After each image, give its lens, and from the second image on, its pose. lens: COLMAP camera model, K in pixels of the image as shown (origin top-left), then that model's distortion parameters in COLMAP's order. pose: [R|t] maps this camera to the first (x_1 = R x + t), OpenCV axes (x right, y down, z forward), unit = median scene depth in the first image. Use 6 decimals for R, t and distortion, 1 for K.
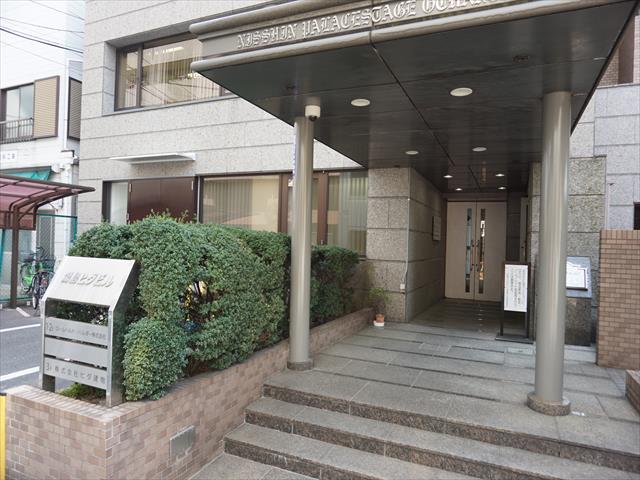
lens RADIAL K [[426.5, 0, 319.7], [0, 426.5, 241.6], [0, 0, 1]] dist [-0.044366, 0.027404]
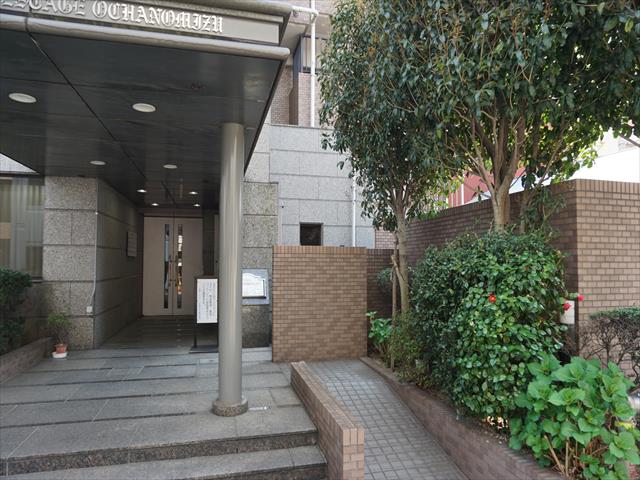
lens RADIAL K [[426.5, 0, 319.7], [0, 426.5, 241.6], [0, 0, 1]] dist [-0.044366, 0.027404]
pose [[0.784263, -0.000284, 0.620428, 0.031246], [0.022061, 0.999380, -0.027429, -0.003207], [-0.620036, 0.035199, 0.783783, -0.012246]]
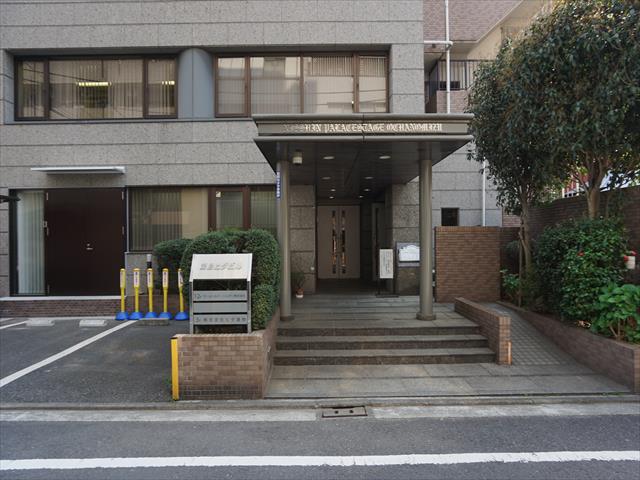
lens RADIAL K [[426.5, 0, 319.7], [0, 426.5, 241.6], [0, 0, 1]] dist [-0.044366, 0.027404]
pose [[0.910742, -0.043604, 0.410667, -0.501487], [0.039167, 0.999048, 0.019217, -0.016442], [-0.411114, -0.001417, 0.911583, -0.427622]]
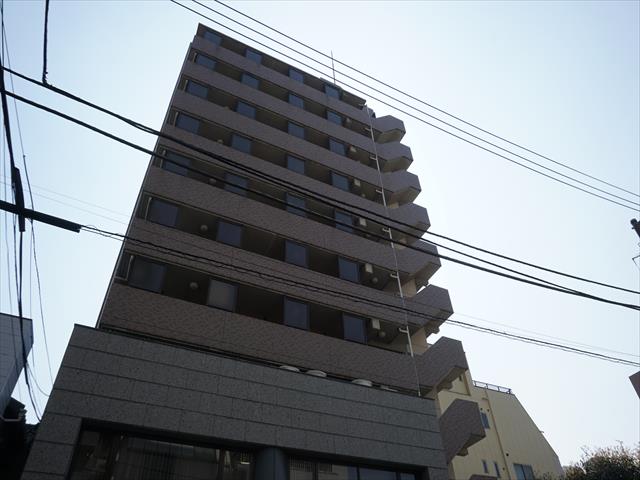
lens RADIAL K [[426.5, 0, 319.7], [0, 426.5, 241.6], [0, 0, 1]] dist [-0.044366, 0.027404]
pose [[0.634992, 0.530013, 0.562024, -1.758635], [0.086835, 0.673941, -0.733664, -0.040265], [-0.767622, 0.514675, 0.381924, 0.118355]]
